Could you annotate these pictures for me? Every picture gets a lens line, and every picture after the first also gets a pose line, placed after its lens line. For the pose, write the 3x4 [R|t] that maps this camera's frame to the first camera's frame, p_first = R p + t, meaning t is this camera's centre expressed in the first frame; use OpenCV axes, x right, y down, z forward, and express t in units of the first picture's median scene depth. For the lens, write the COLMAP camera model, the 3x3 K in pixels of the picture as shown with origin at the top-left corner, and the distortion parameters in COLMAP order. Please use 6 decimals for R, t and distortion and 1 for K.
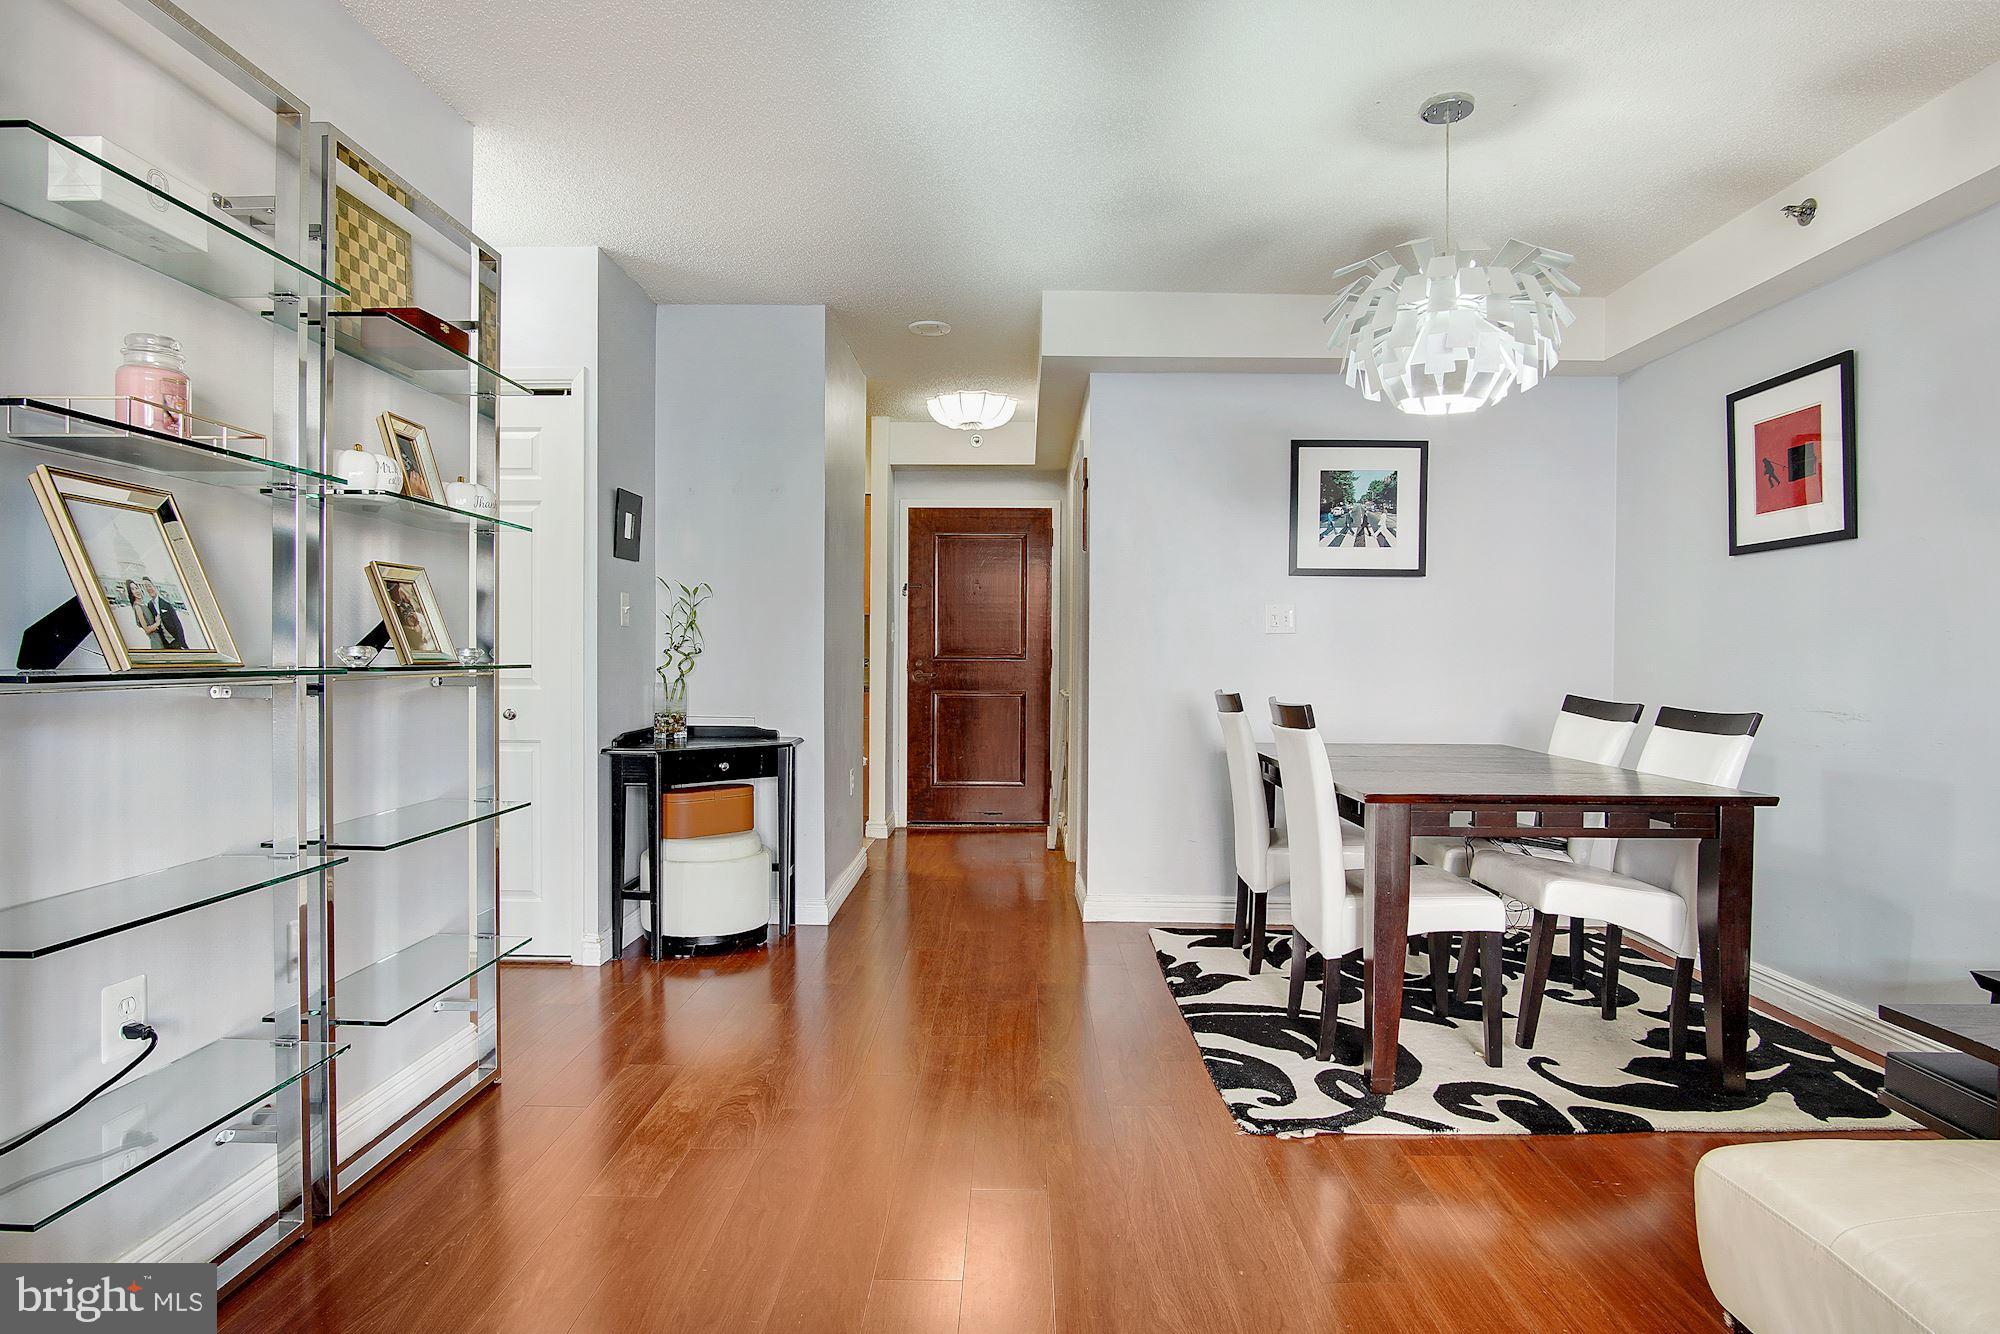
lens RADIAL K [[1081.1, 0, 1007.5], [0, 1081.1, 667.7], [0, 0, 1]] dist [-0.030871, 0.009644]
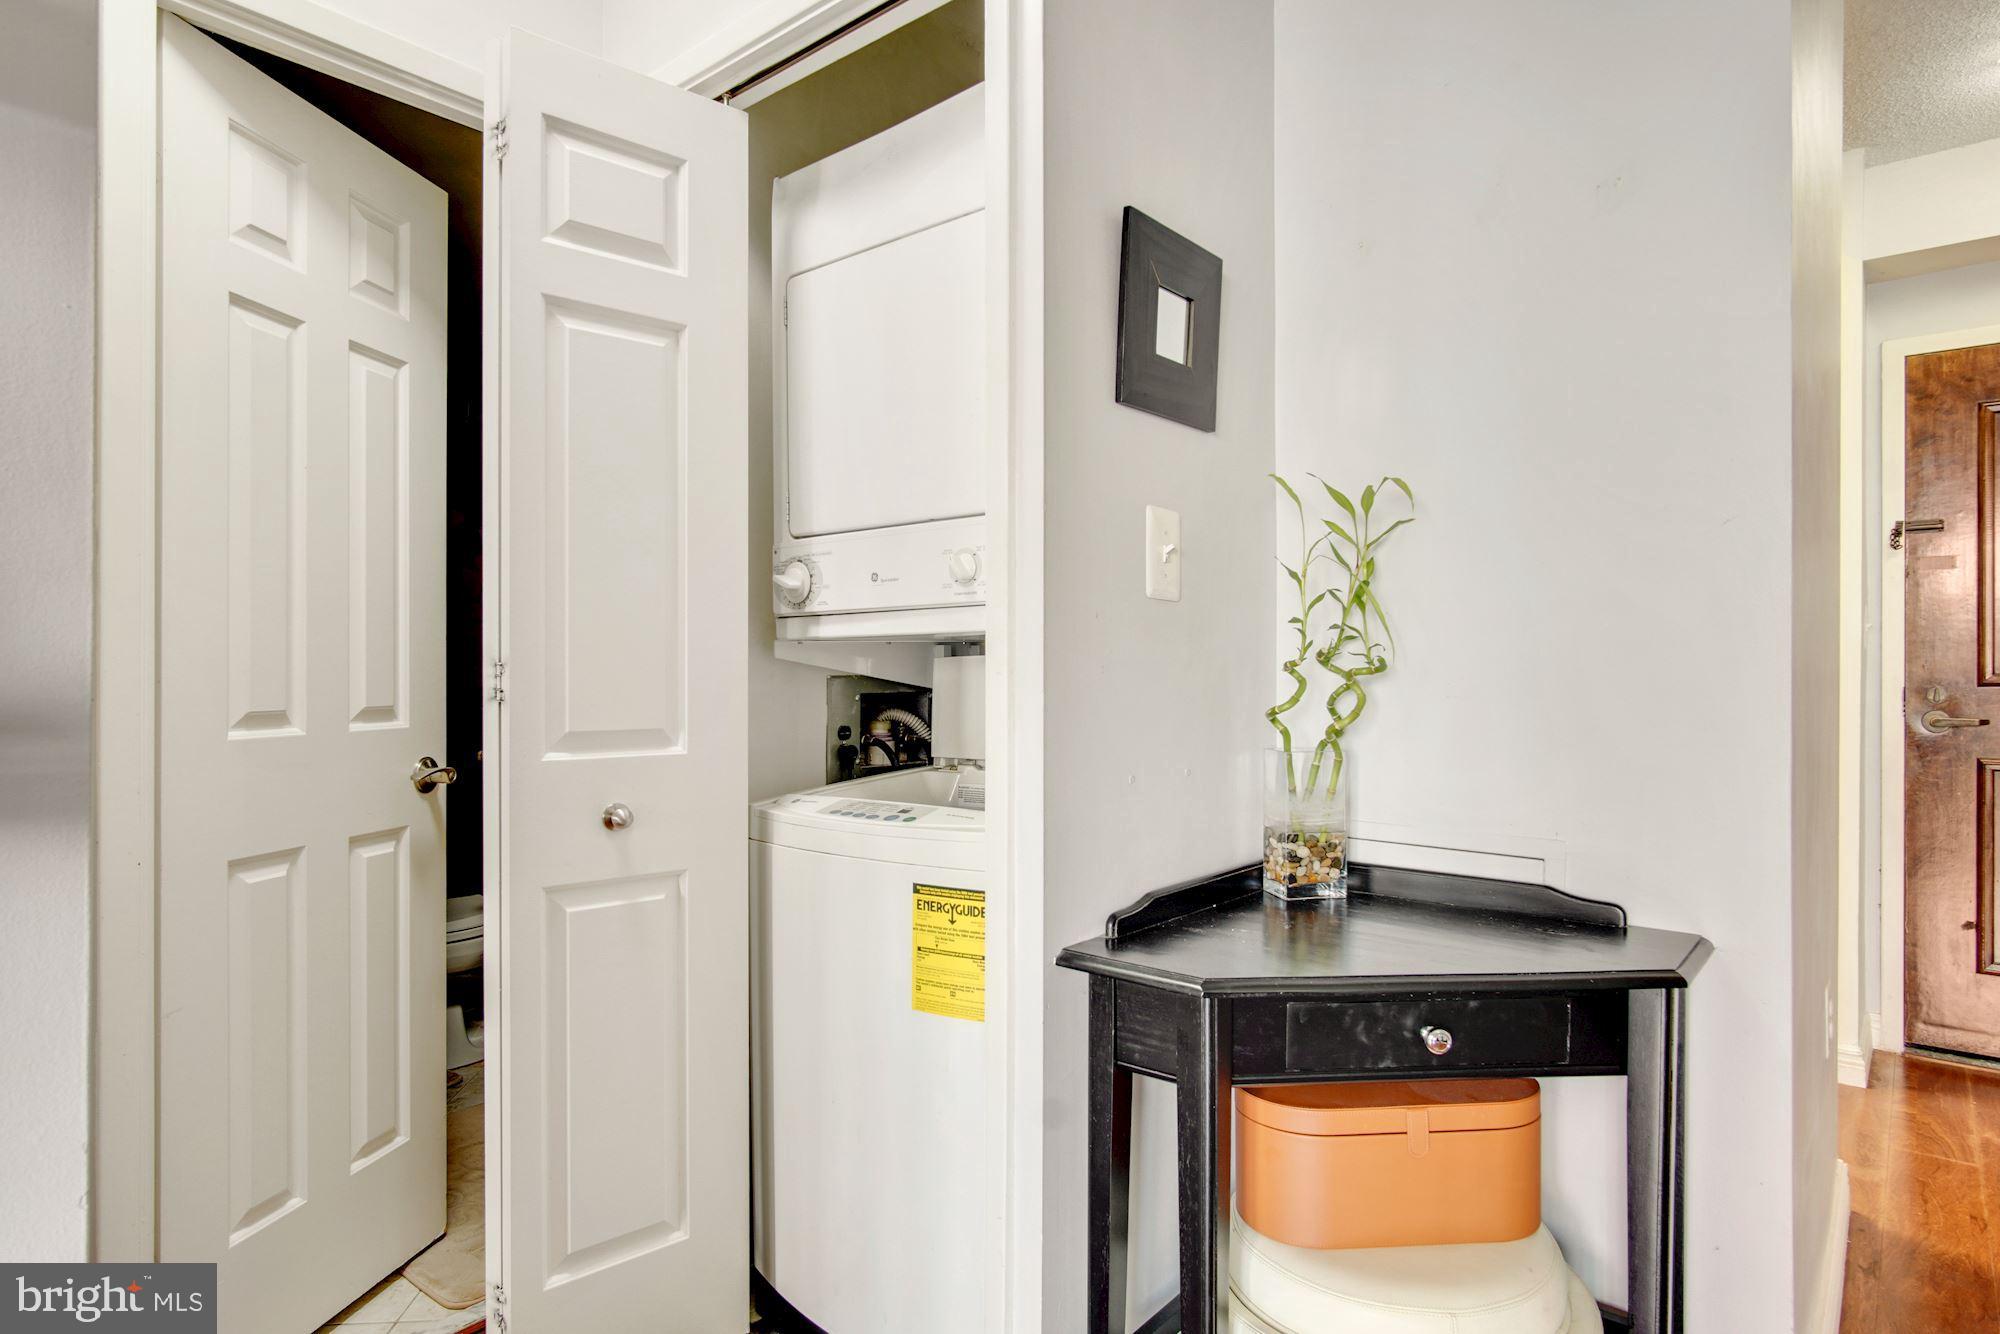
lens RADIAL K [[1081.1, 0, 981.3], [0, 1081.1, 668.5], [0, 0, 1]] dist [-0.030871, 0.009644]
pose [[0.756748, -0.004267, -0.653693, -0.162370], [-0.008369, 0.999834, -0.016214, -0.008078], [0.653653, 0.017740, 0.756586, 0.688415]]
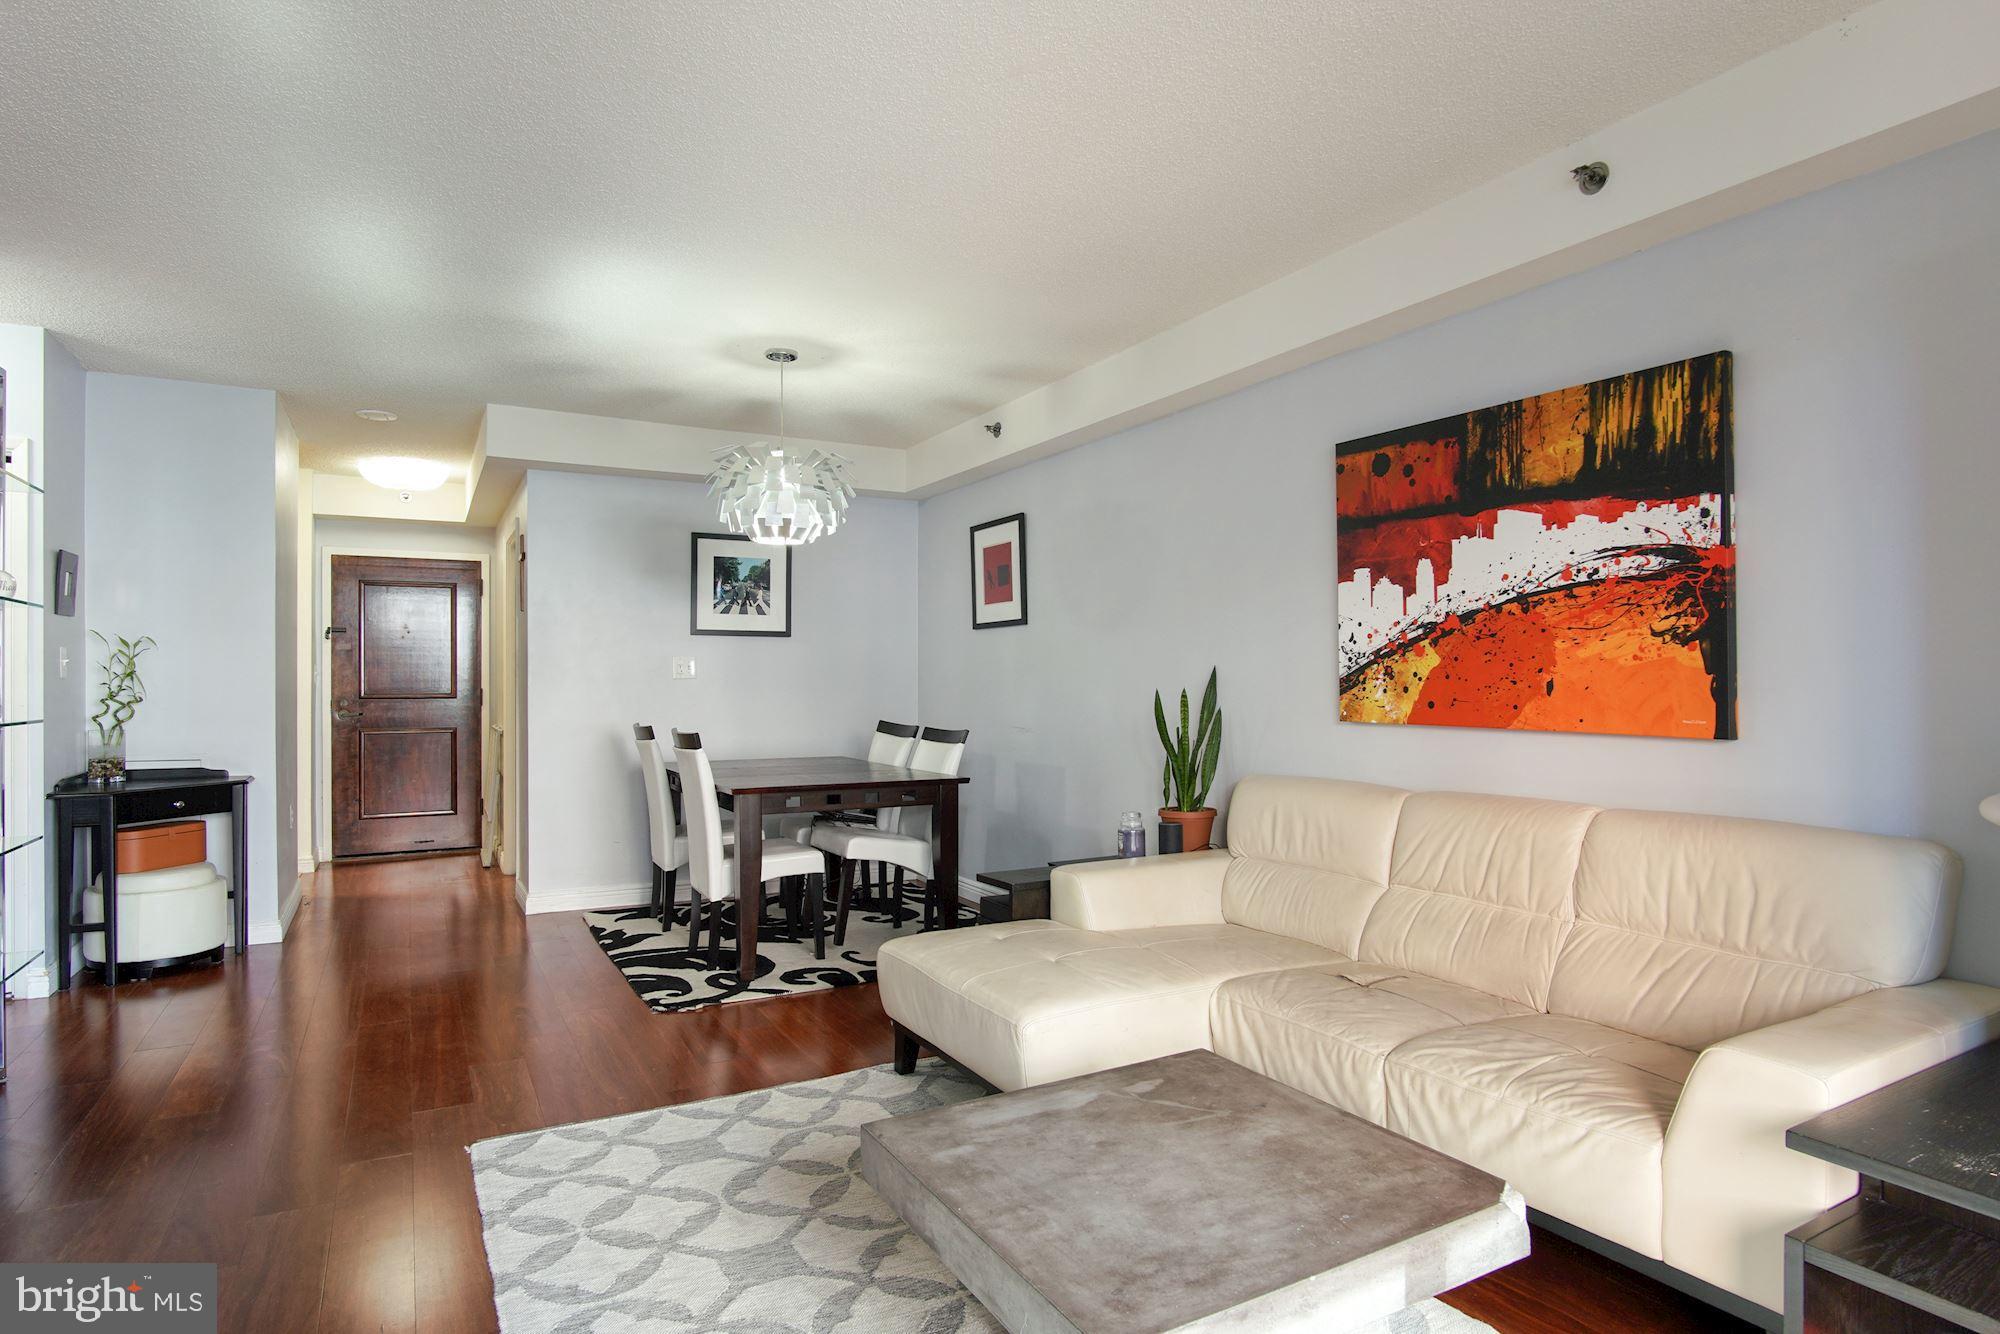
lens RADIAL K [[1081.1, 0, 994.4], [0, 1081.1, 677.3], [0, 0, 1]] dist [-0.030871, 0.009644]
pose [[0.872098, -0.006692, 0.489286, -0.067341], [0.014516, 0.999820, -0.012197, -0.013472], [-0.489116, 0.017740, 0.872038, -0.366505]]
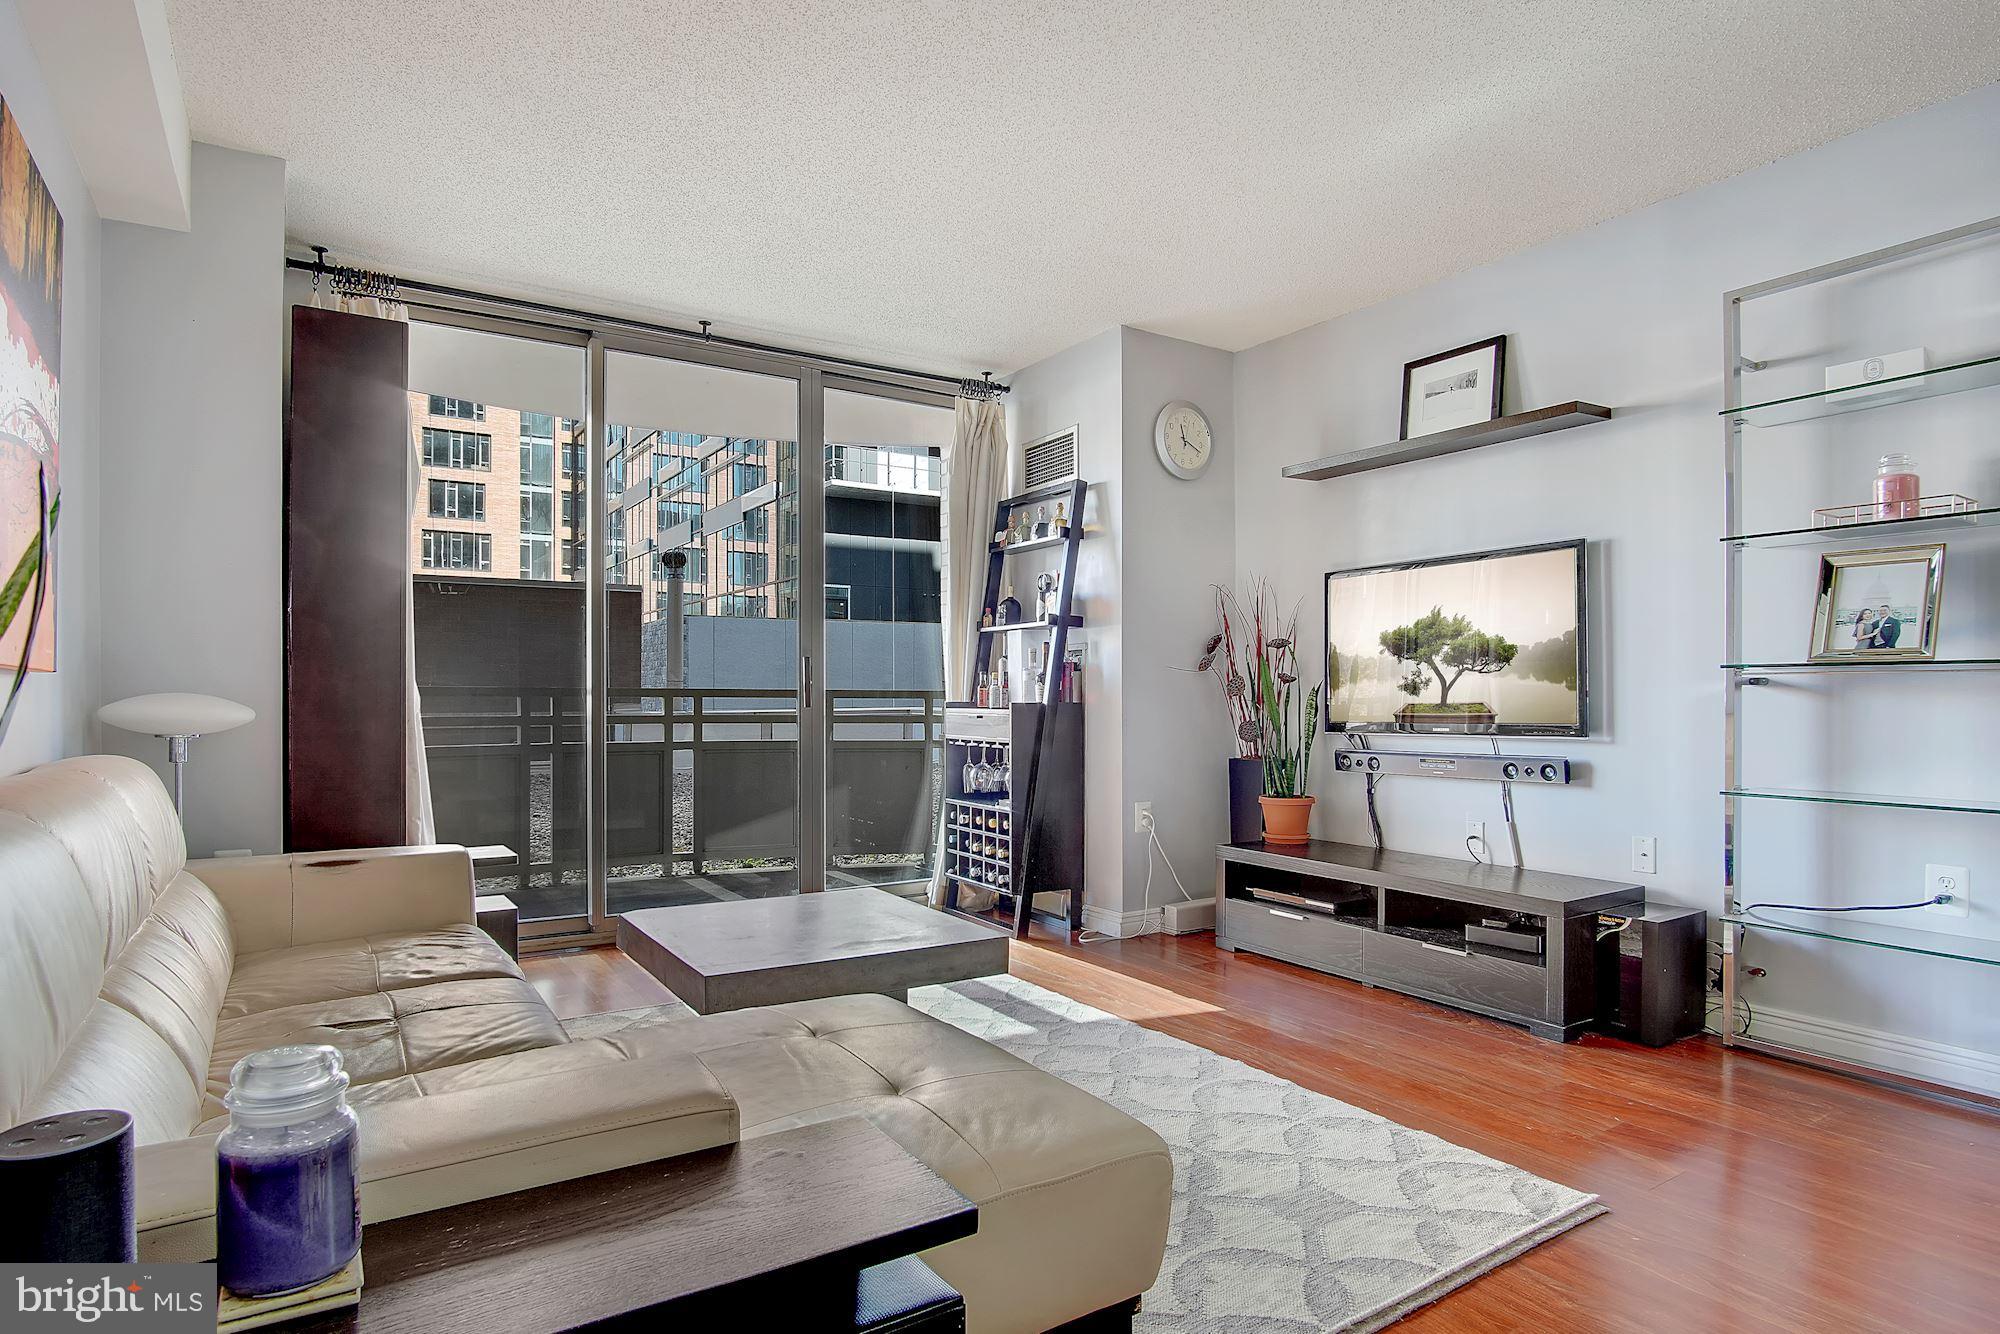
lens RADIAL K [[1081.1, 0, 1006.5], [0, 1081.1, 708.0], [0, 0, 1]] dist [-0.030871, 0.009644]
pose [[-0.830766, 0.002597, -0.556615, 0.503952], [-0.011306, 0.999704, 0.021540, 0.022183], [0.556507, 0.024188, -0.830491, 0.661658]]
